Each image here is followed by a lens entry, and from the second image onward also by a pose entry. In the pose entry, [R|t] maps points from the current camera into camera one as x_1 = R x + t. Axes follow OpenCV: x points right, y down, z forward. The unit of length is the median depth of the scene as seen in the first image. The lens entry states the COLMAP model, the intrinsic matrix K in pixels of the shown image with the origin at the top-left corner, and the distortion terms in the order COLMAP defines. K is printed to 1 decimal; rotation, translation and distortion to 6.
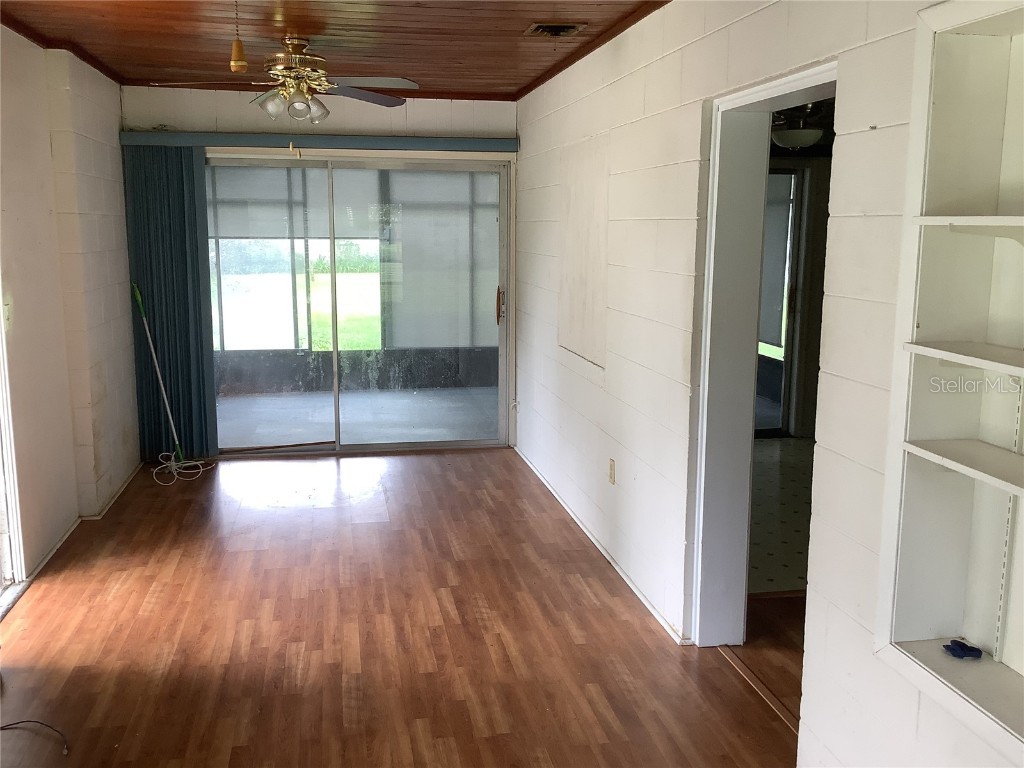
lens RADIAL K [[928.9, 0, 513.2], [0, 928.9, 377.9], [0, 0, 1]] dist [0.086299, -0.150816]
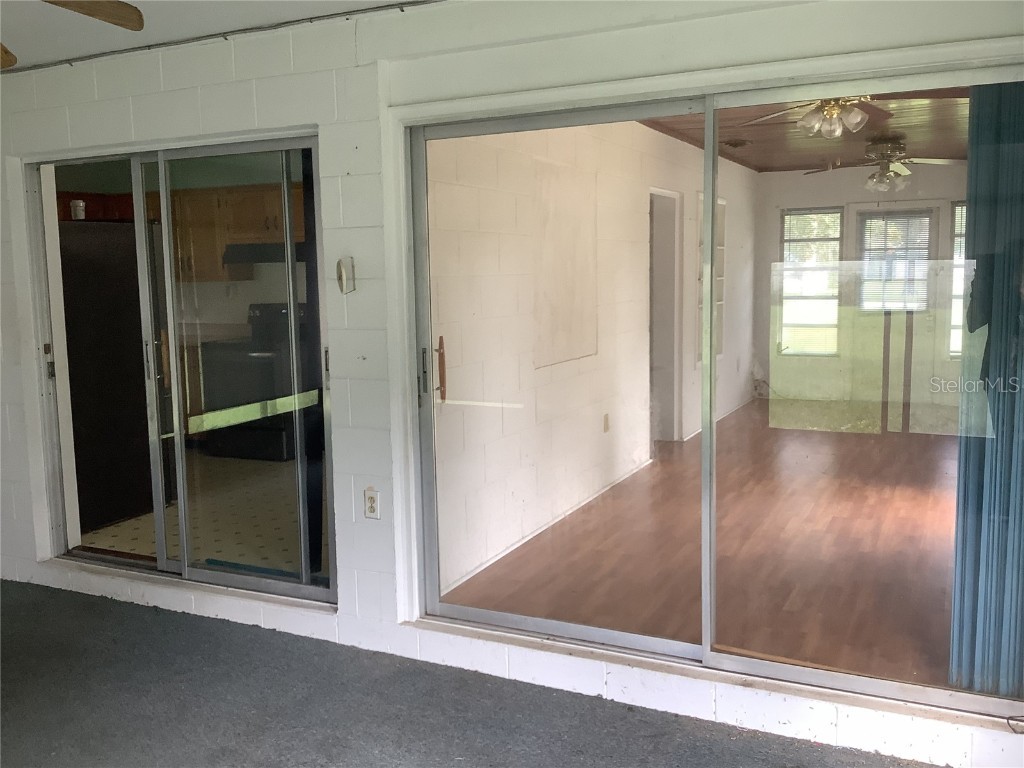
lens RADIAL K [[928.9, 0, 513.2], [0, 928.9, 377.9], [0, 0, 1]] dist [0.086299, -0.150816]
pose [[-0.802350, -0.057919, 0.594037, -0.594075], [0.114533, 0.961843, 0.248477, -0.318432], [-0.585762, 0.267402, -0.765101, 2.098379]]
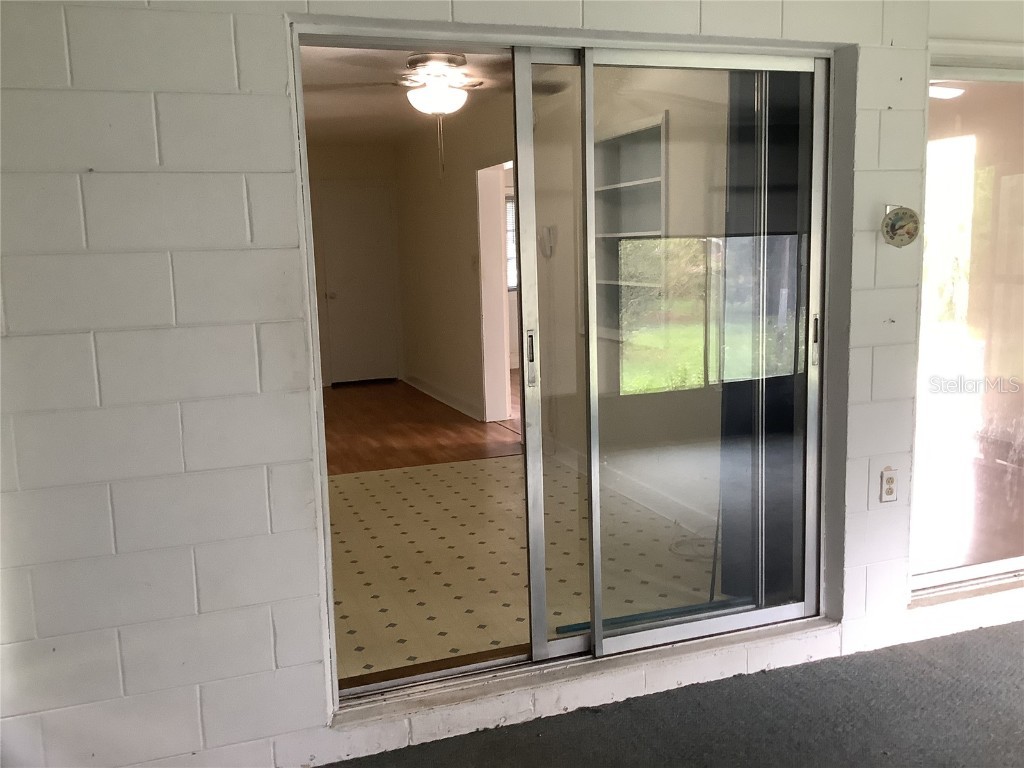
lens RADIAL K [[928.9, 0, 513.2], [0, 928.9, 377.9], [0, 0, 1]] dist [0.086299, -0.150816]
pose [[-0.987126, 0.049931, -0.151953, 0.434850], [0.000794, 0.951542, 0.307517, -0.328515], [0.159945, 0.303437, -0.939332, 2.194949]]
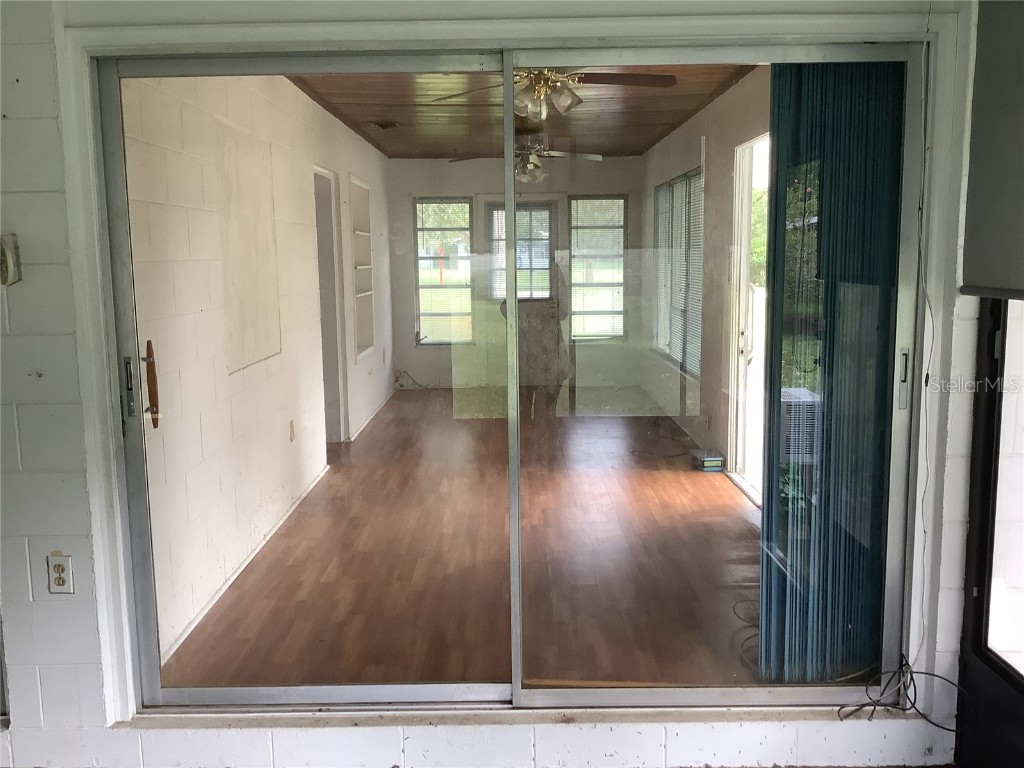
lens RADIAL K [[928.9, 0, 513.2], [0, 928.9, 377.9], [0, 0, 1]] dist [0.086299, -0.150816]
pose [[-0.981223, -0.016209, 0.192196, -0.403093], [0.041899, 0.954754, 0.294430, -0.306859], [-0.188273, 0.296954, -0.936147, 2.042788]]
